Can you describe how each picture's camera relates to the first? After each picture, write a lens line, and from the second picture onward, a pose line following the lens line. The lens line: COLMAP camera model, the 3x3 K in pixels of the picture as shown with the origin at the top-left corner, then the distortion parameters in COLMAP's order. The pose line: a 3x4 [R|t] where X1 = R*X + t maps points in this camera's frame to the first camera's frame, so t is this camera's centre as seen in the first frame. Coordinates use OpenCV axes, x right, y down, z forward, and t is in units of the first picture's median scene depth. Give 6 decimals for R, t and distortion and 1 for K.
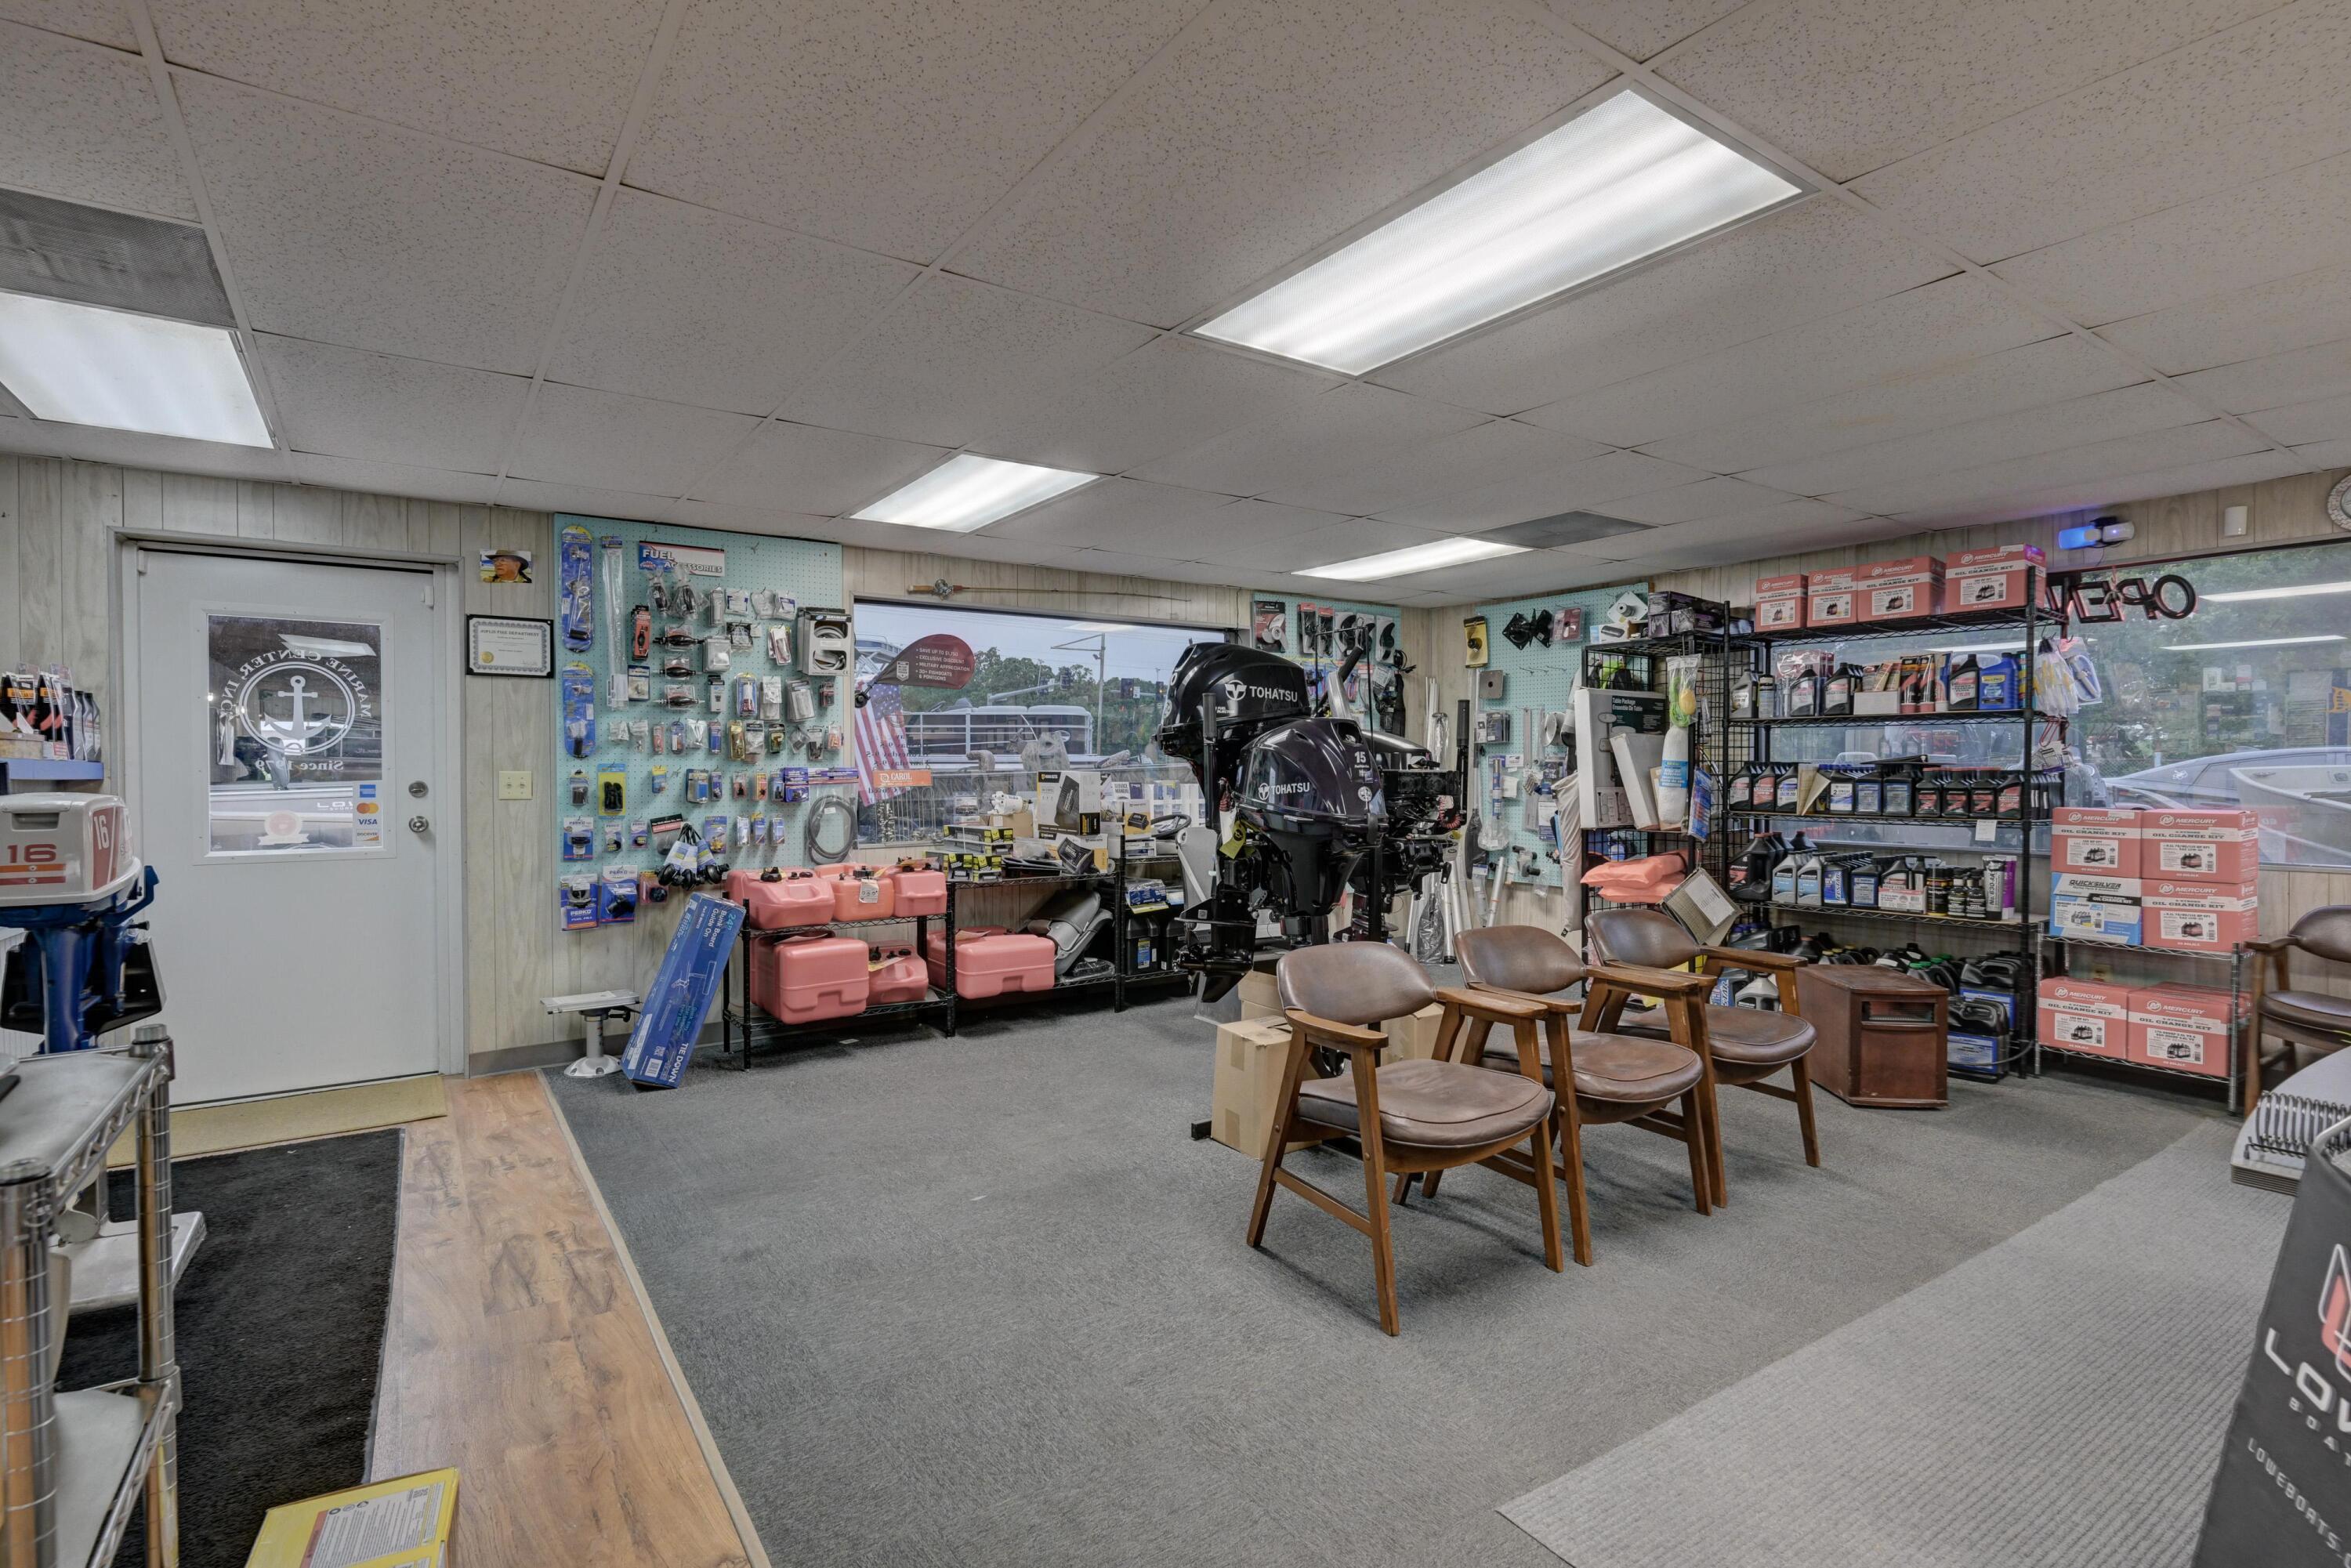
lens RADIAL K [[1115.2, 0, 1158.1], [0, 1115.2, 784.7], [0, 0, 1]] dist [-0.003019, 0.002467]
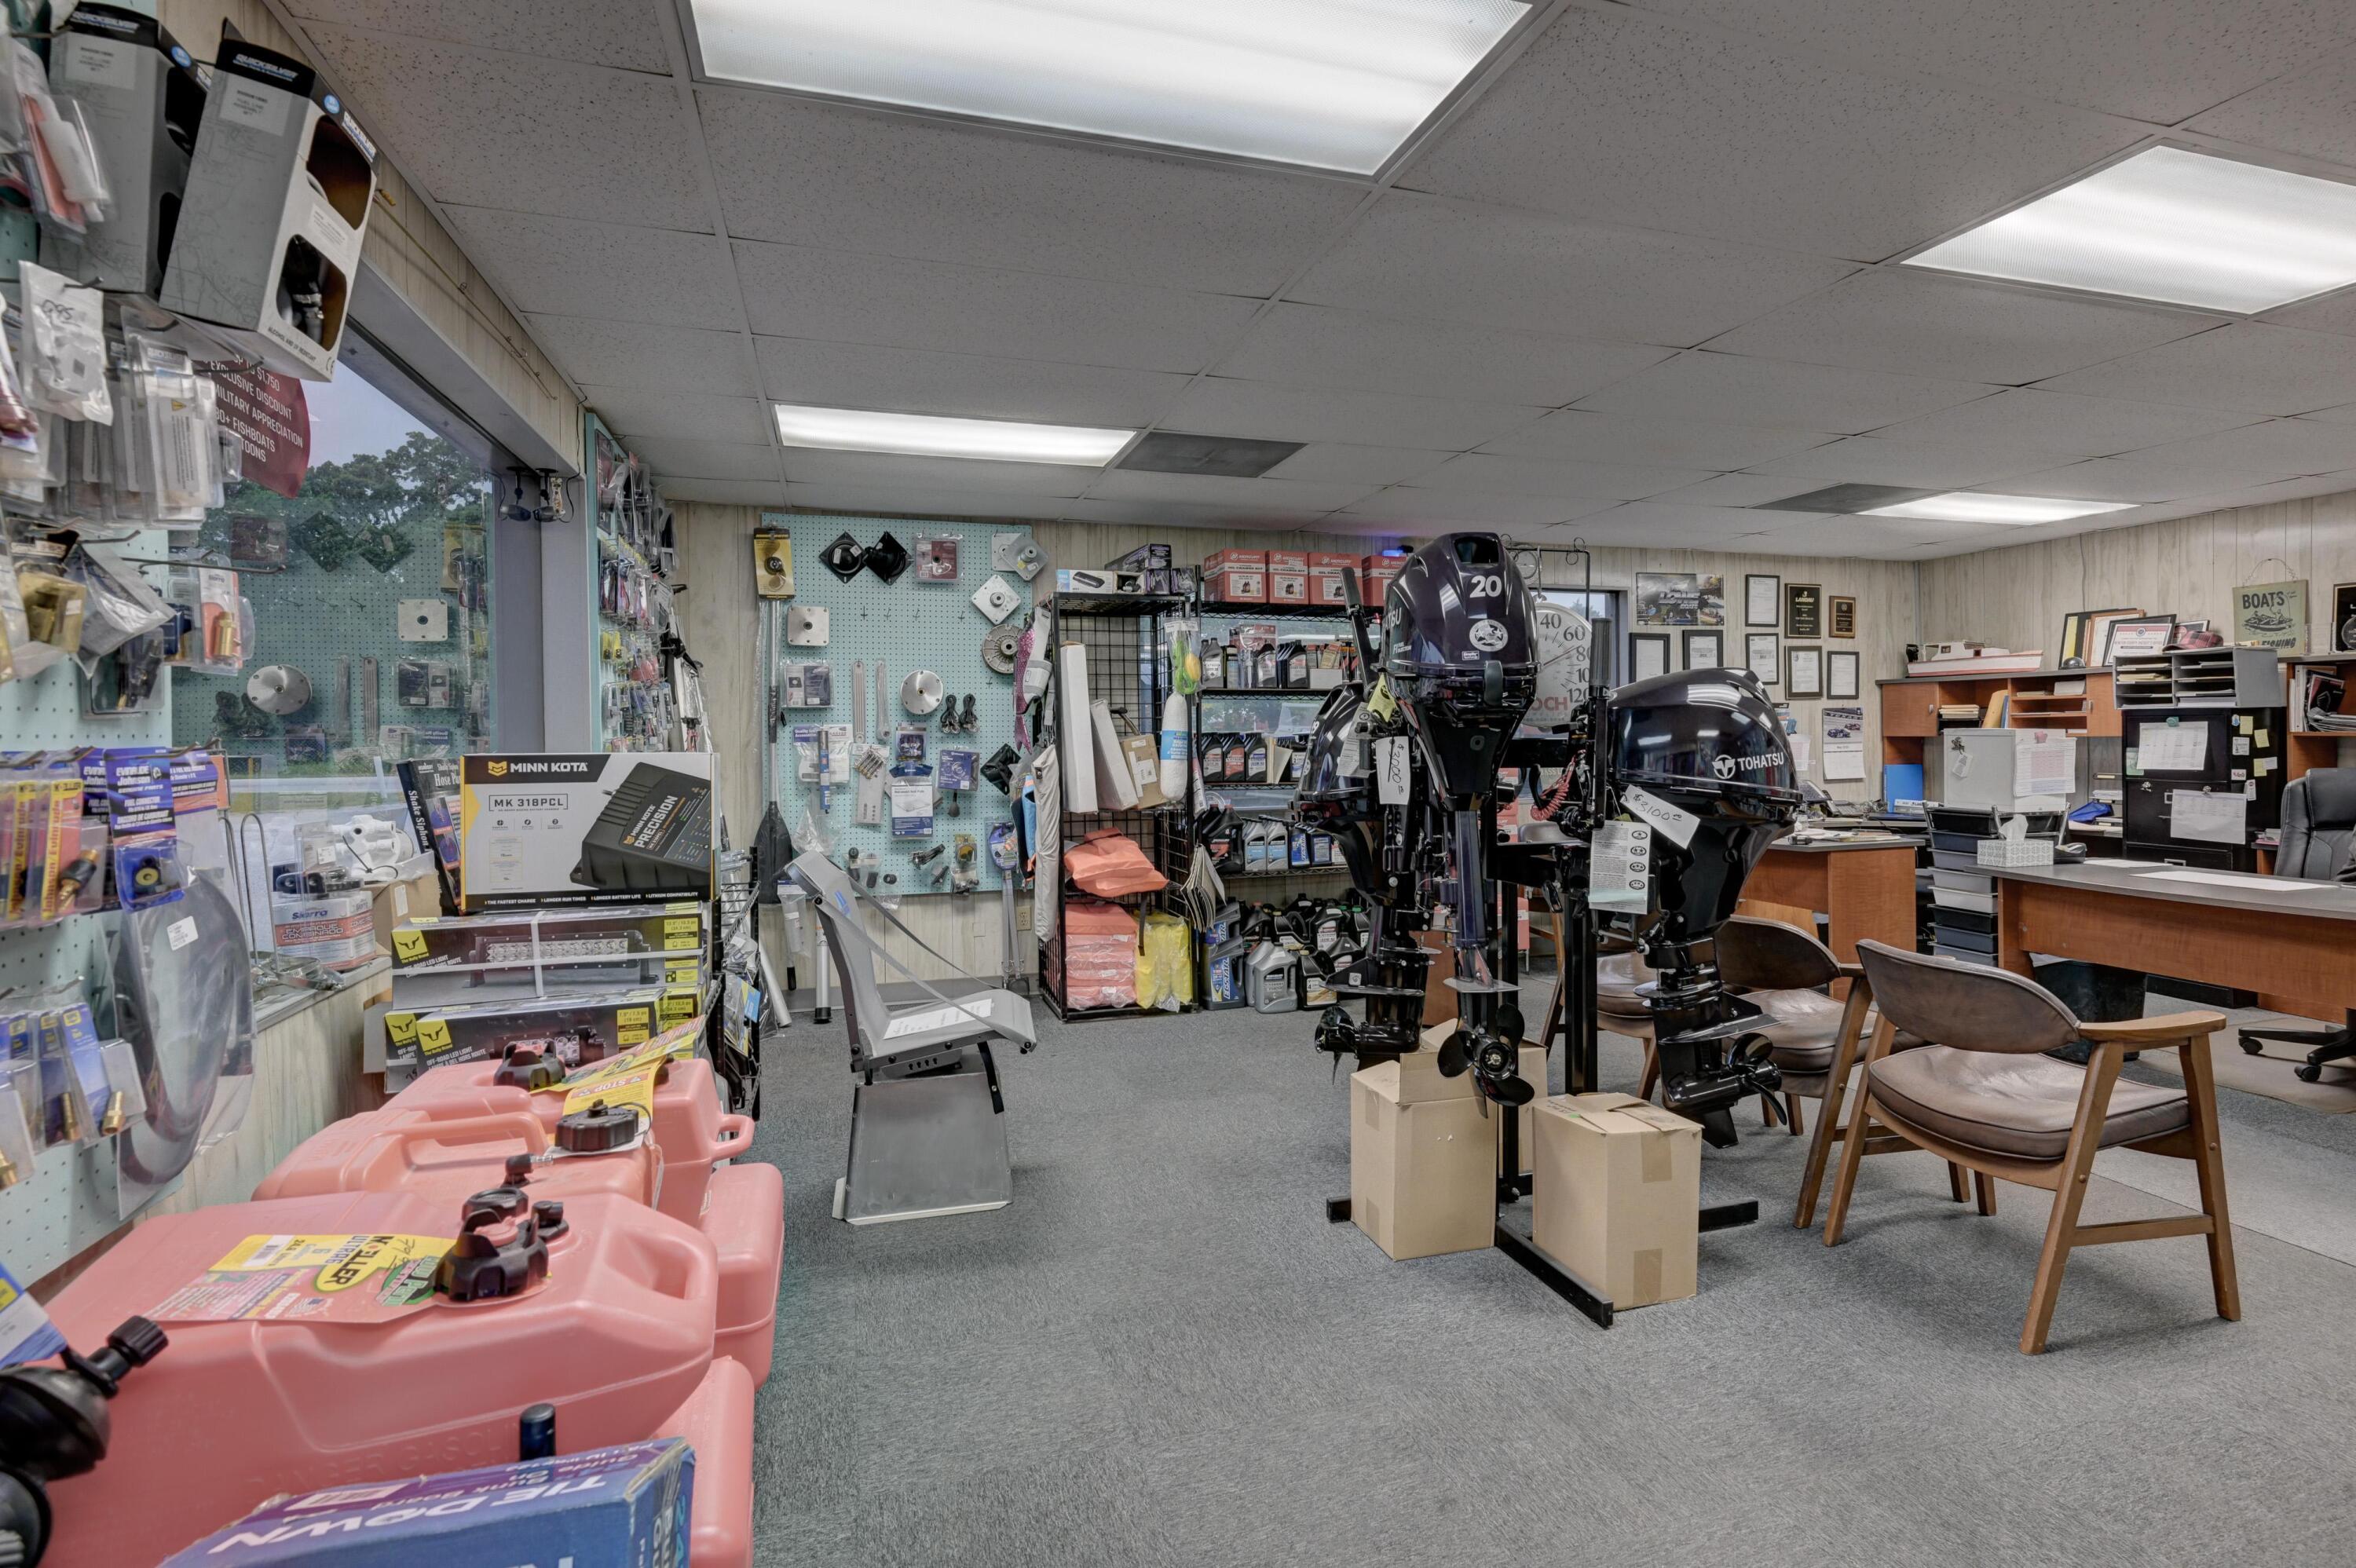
lens RADIAL K [[1171.2, 0, 1225.1], [0, 1171.2, 742.7], [0, 0, 1]] dist [-0.004028, 0.003011]
pose [[0.277001, -0.006083, 0.960850, -0.530763], [0.024955, 0.999688, -0.000865, -0.012307], [-0.960545, 0.024217, 0.277067, 0.822790]]
